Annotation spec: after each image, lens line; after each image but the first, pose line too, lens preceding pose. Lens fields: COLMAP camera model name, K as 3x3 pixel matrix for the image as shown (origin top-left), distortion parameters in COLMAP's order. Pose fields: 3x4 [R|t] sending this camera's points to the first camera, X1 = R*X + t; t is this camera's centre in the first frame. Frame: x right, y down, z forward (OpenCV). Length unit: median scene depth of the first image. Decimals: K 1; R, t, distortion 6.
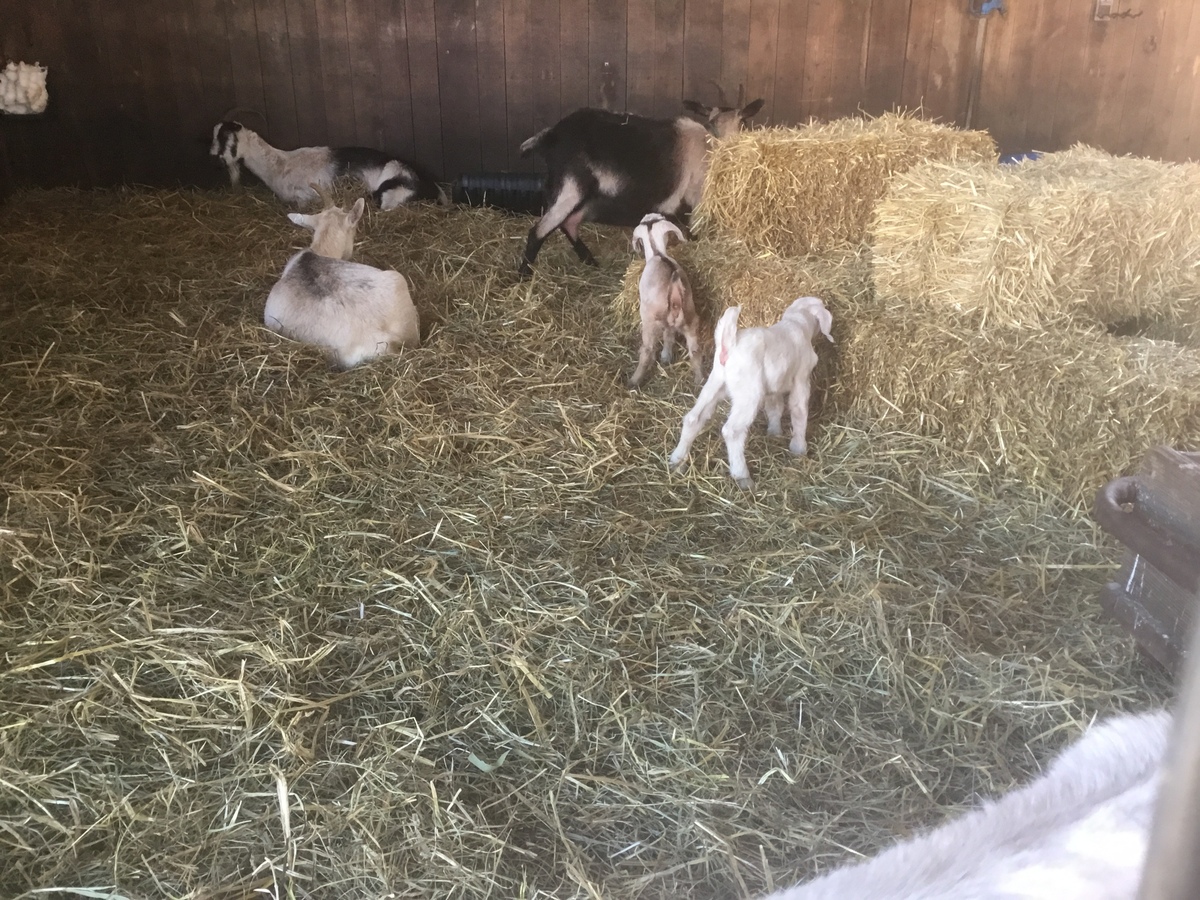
lens RADIAL K [[1085.5, 0, 600.0], [0, 1085.5, 450.0], [0, 0, 1]] dist [0.119991, -0.167752]
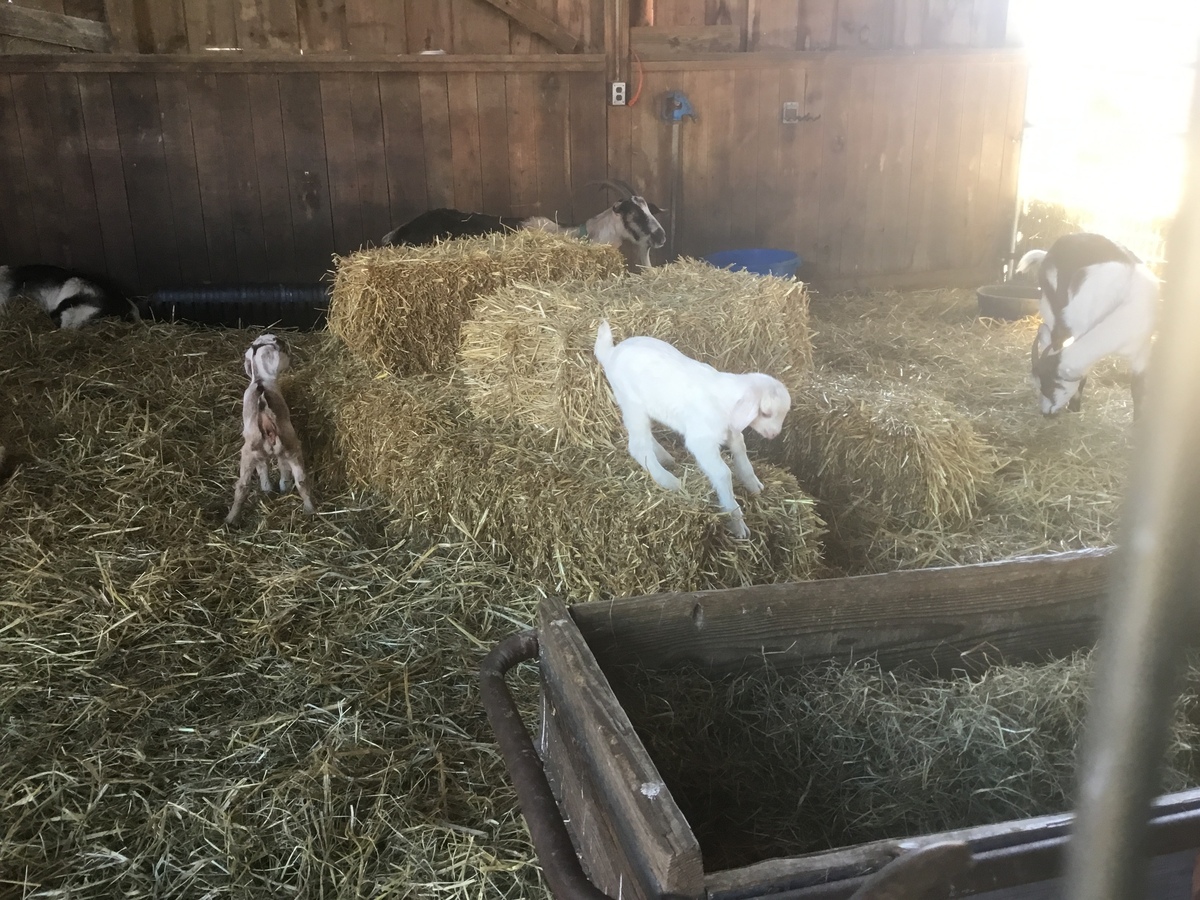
lens RADIAL K [[1085.5, 0, 600.0], [0, 1085.5, 450.0], [0, 0, 1]] dist [0.119991, -0.167752]
pose [[0.991408, -0.056798, 0.117833, 0.222918], [0.064974, 0.995652, -0.066742, -0.034201], [-0.113530, 0.073825, 0.990788, 0.015730]]
